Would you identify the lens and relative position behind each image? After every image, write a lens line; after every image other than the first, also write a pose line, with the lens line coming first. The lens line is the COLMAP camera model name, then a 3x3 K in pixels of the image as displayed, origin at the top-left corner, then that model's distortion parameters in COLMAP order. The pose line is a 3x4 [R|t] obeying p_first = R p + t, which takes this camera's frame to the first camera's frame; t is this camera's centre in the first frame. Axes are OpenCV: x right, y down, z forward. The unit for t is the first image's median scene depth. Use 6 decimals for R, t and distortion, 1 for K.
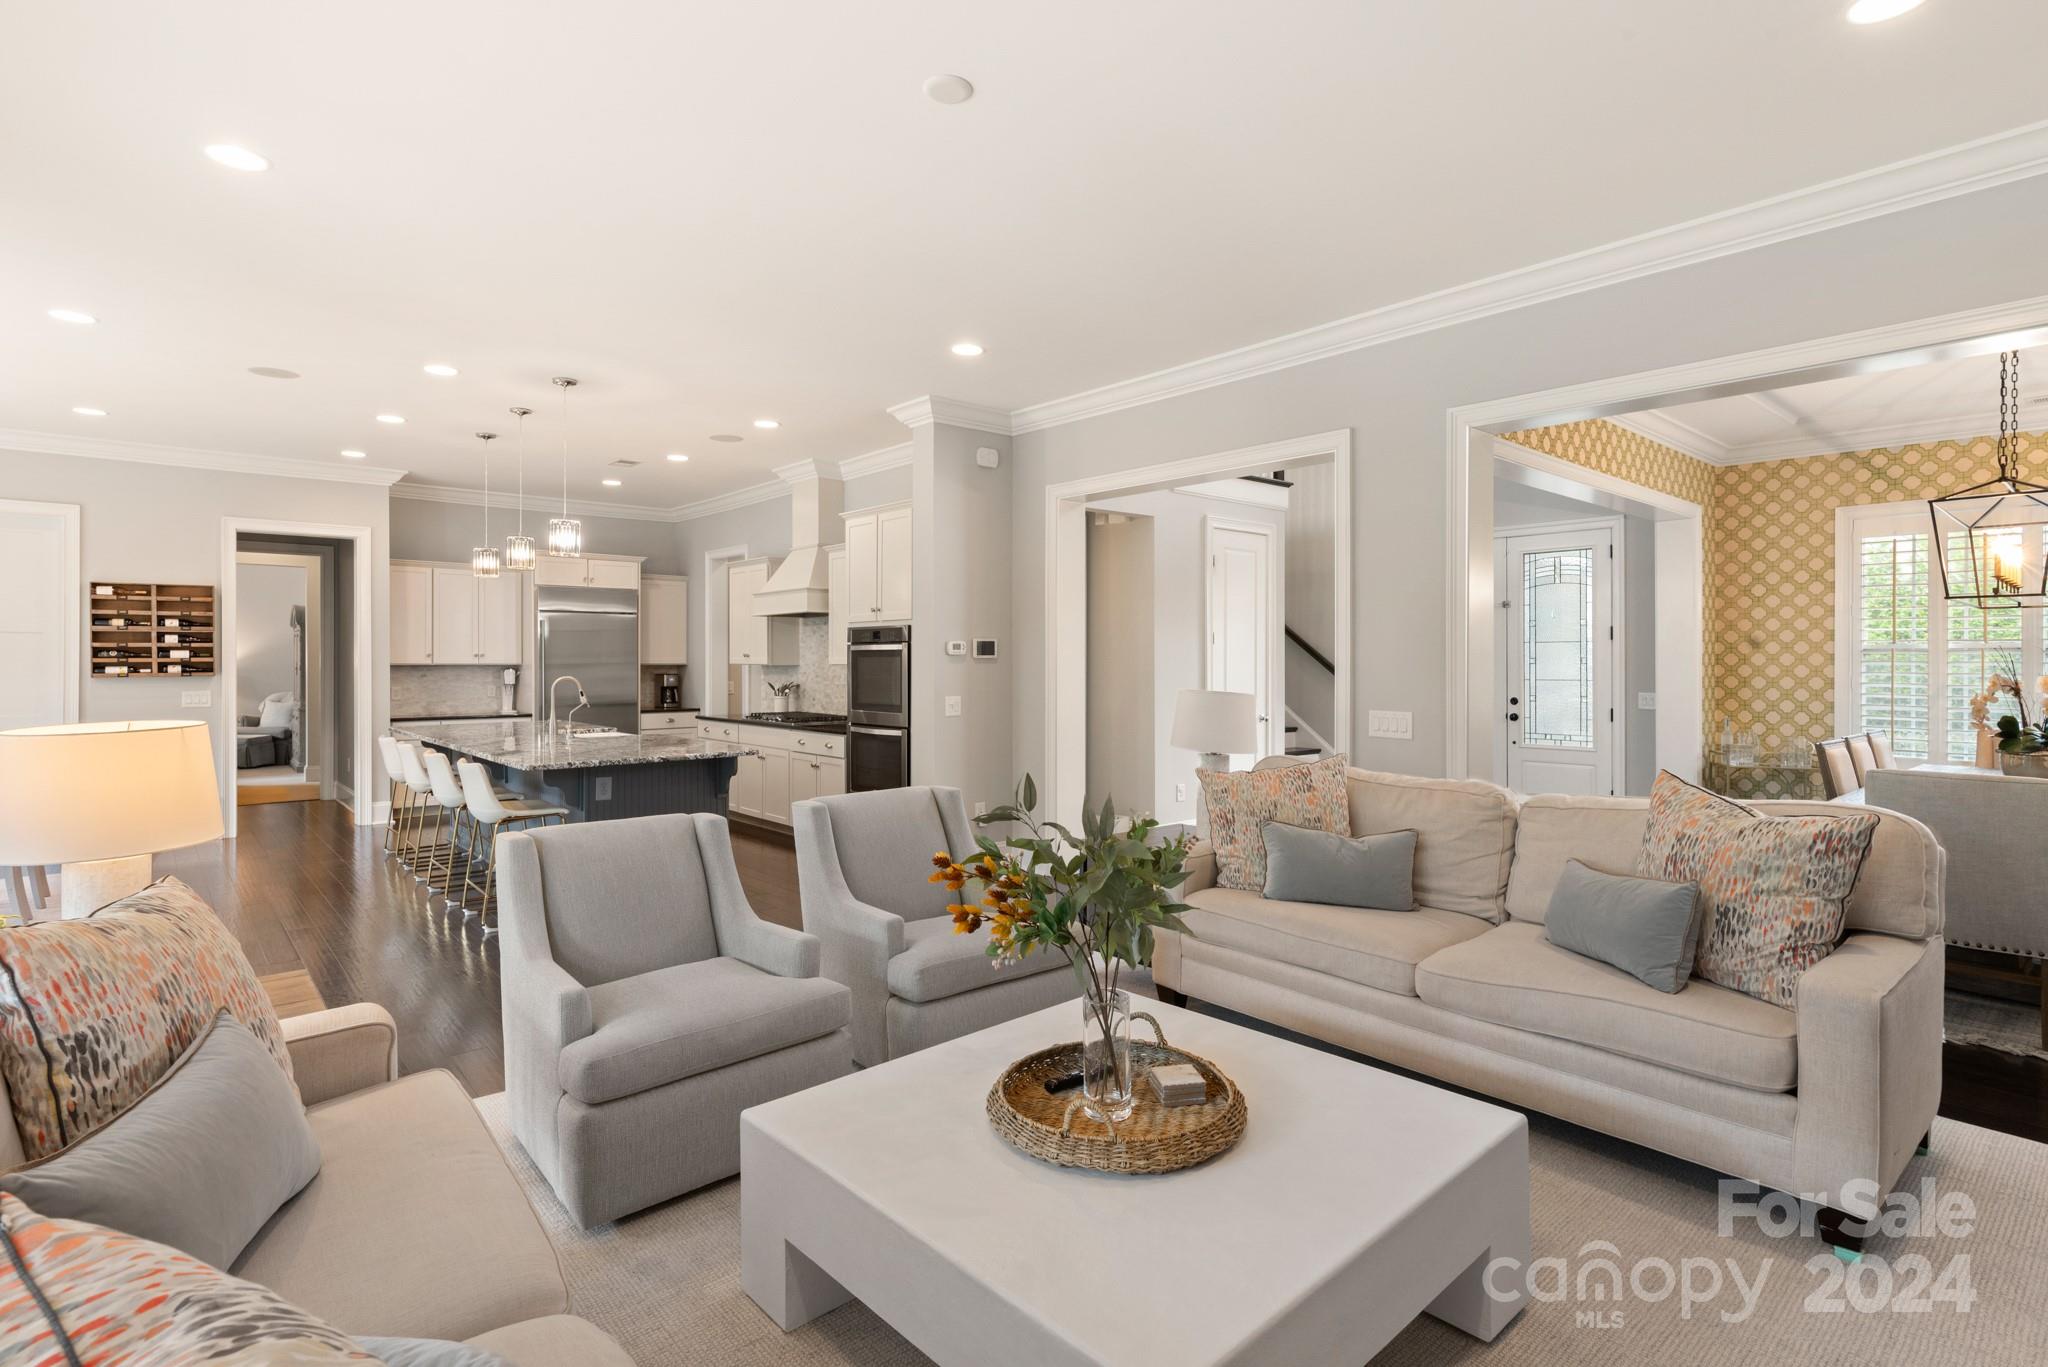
lens RADIAL K [[967.6, 0, 1023.9], [0, 967.6, 655.4], [0, 0, 1]] dist [-0.001445, 0.001369]
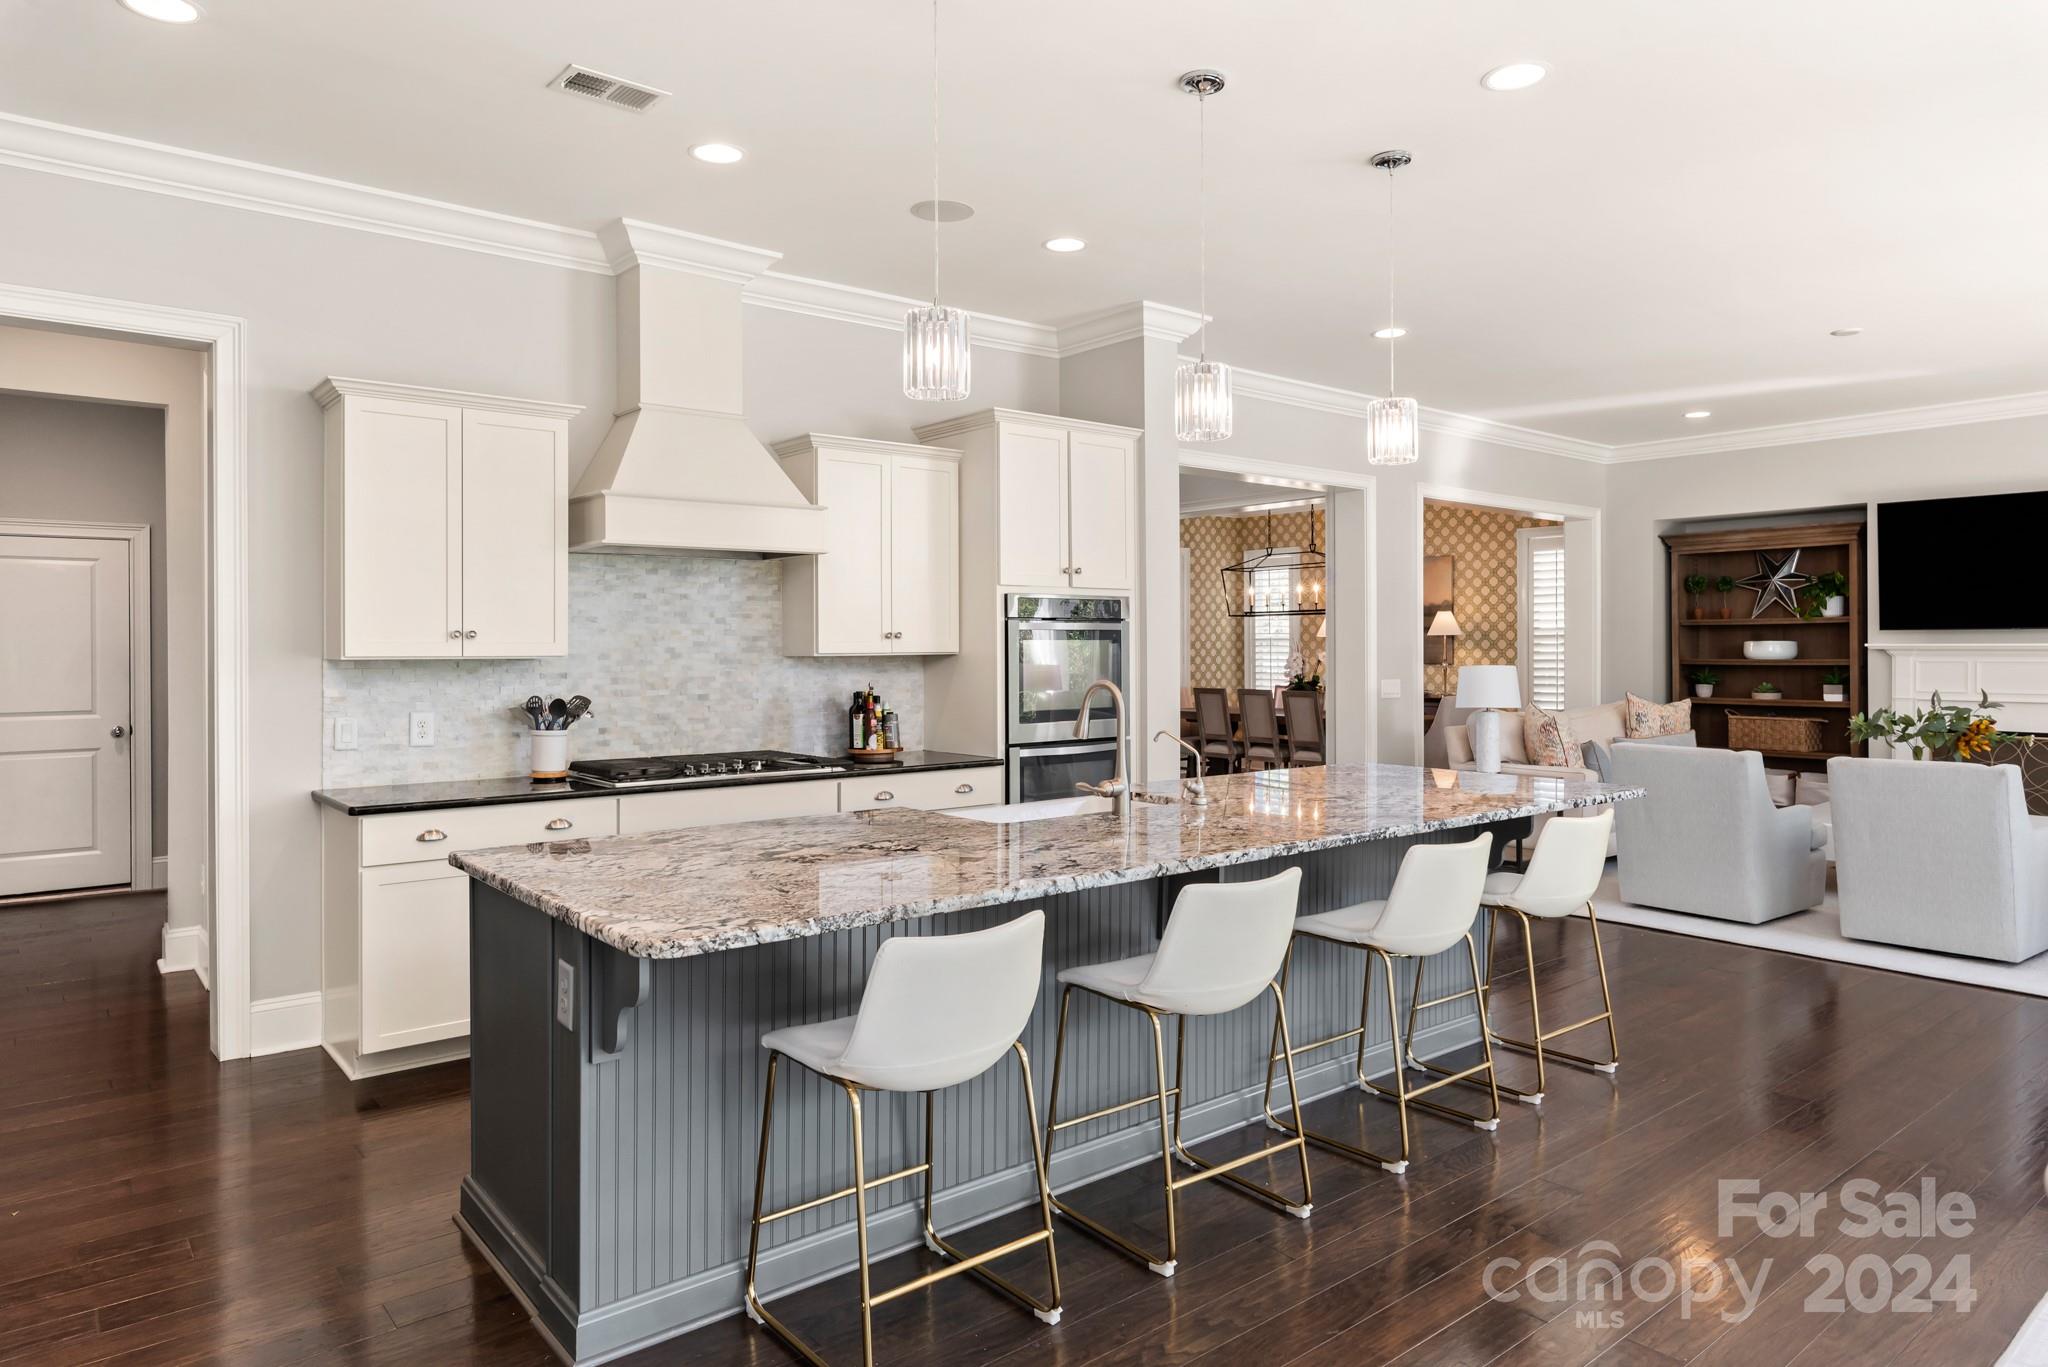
lens RADIAL K [[1277.1, 0, 1030.1], [0, 1277.1, 663.7], [0, 0, 1]] dist [-0.007911, -0.000076]
pose [[0.048017, -0.012053, 0.998774, -0.949213], [-0.000176, 0.999927, 0.012076, 0.006511], [-0.998847, -0.000756, 0.048011, 0.890392]]
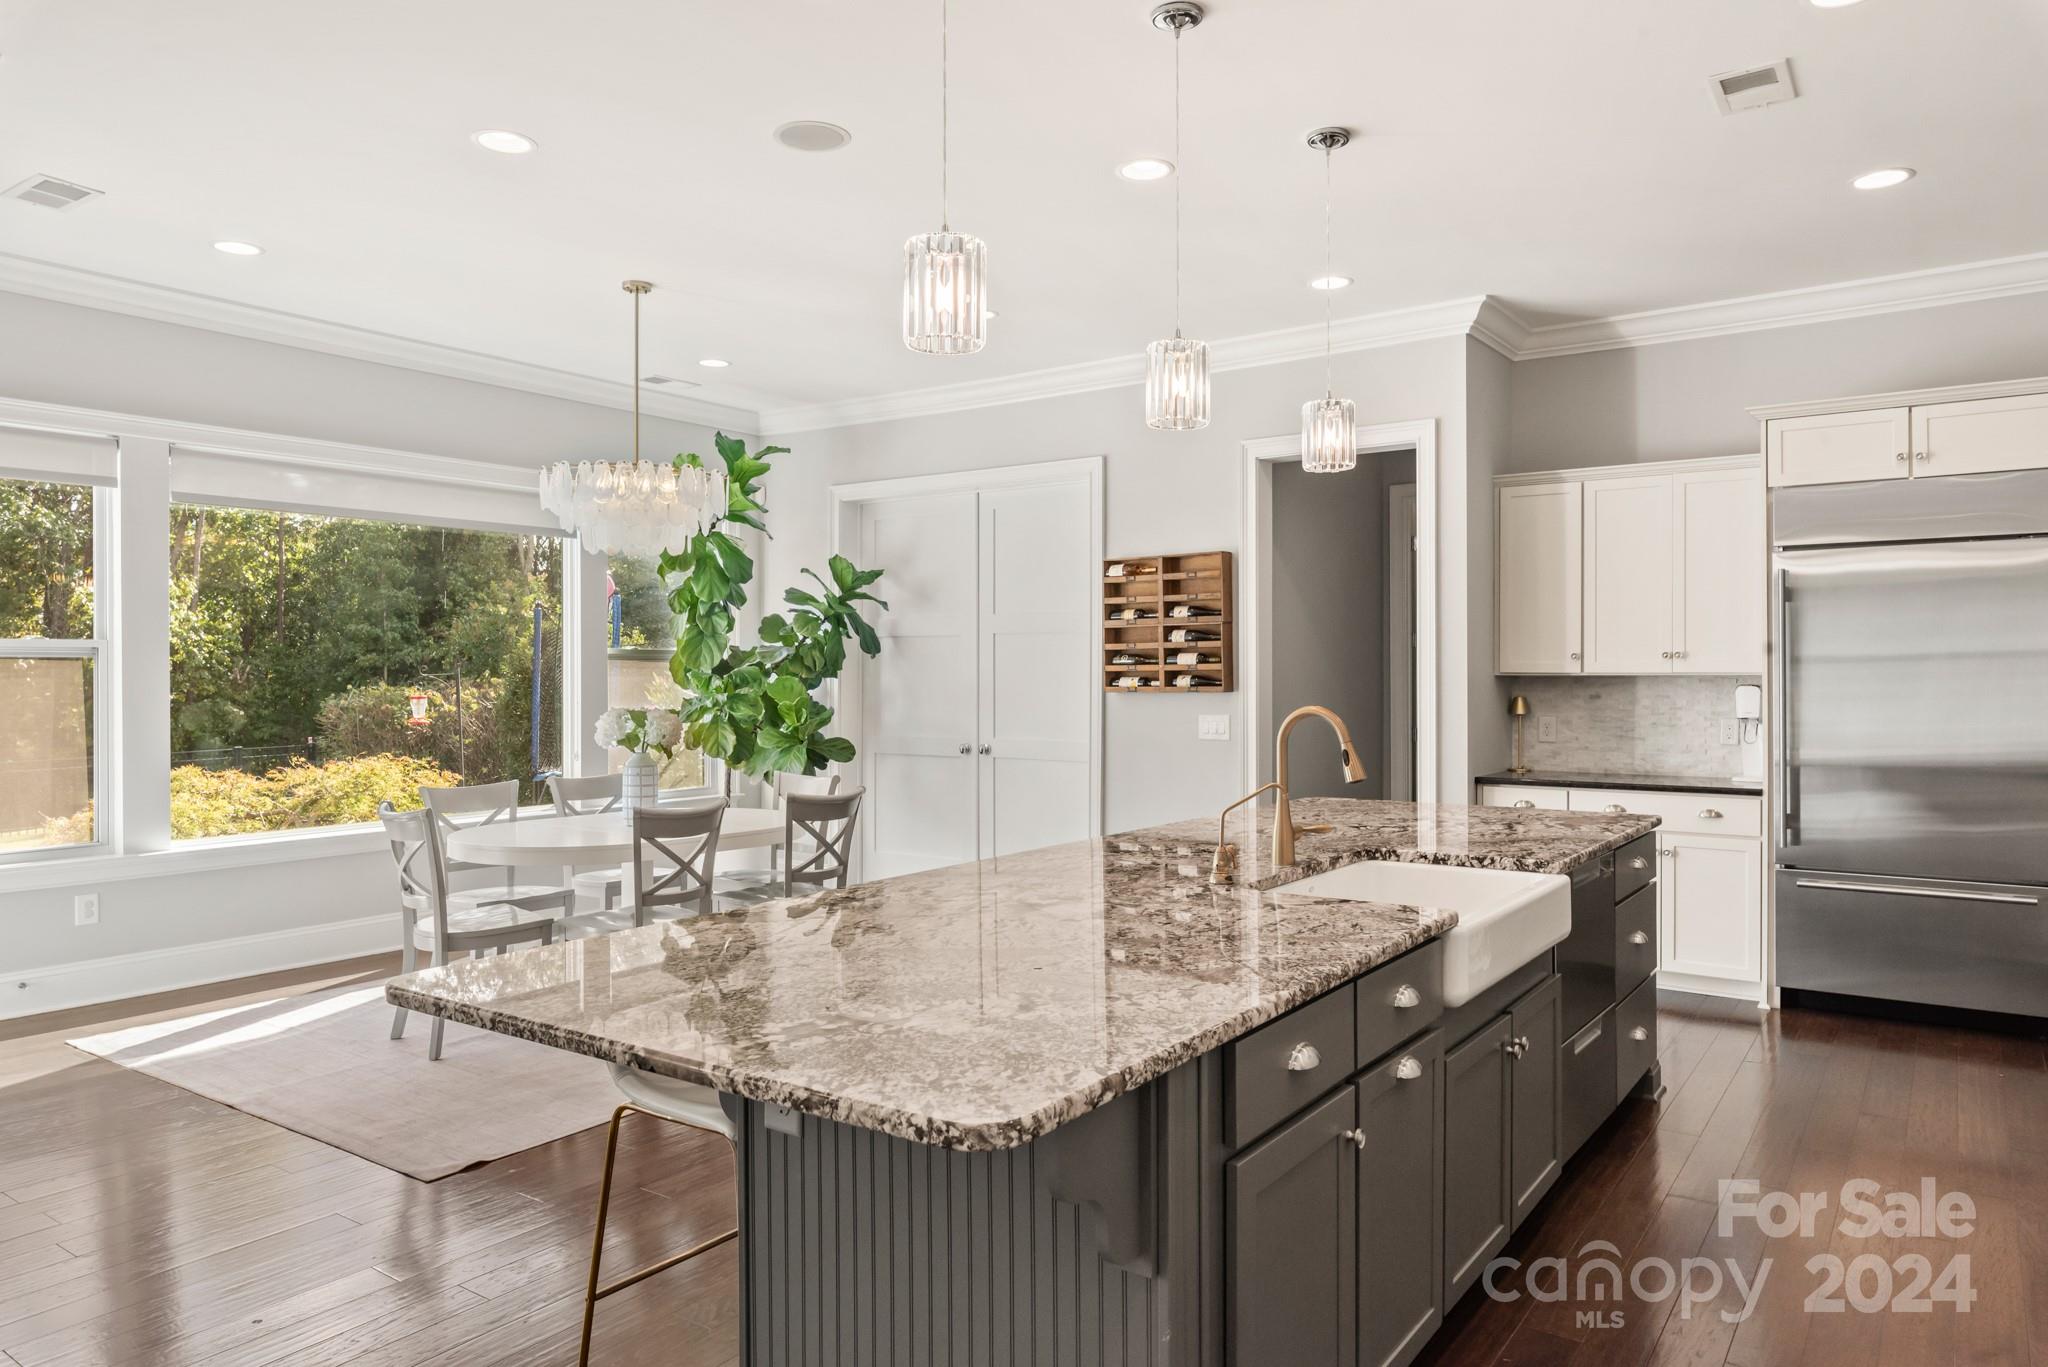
lens RADIAL K [[1320.4, 0, 1038.7], [0, 1320.4, 673.7], [0, 0, 1]] dist [-0.002157, 0.002809]
pose [[0.231427, -0.000618, -0.972852, -0.014492], [0.007648, 0.999970, 0.001184, 0.007099], [0.972822, -0.007715, 0.231424, 0.694843]]
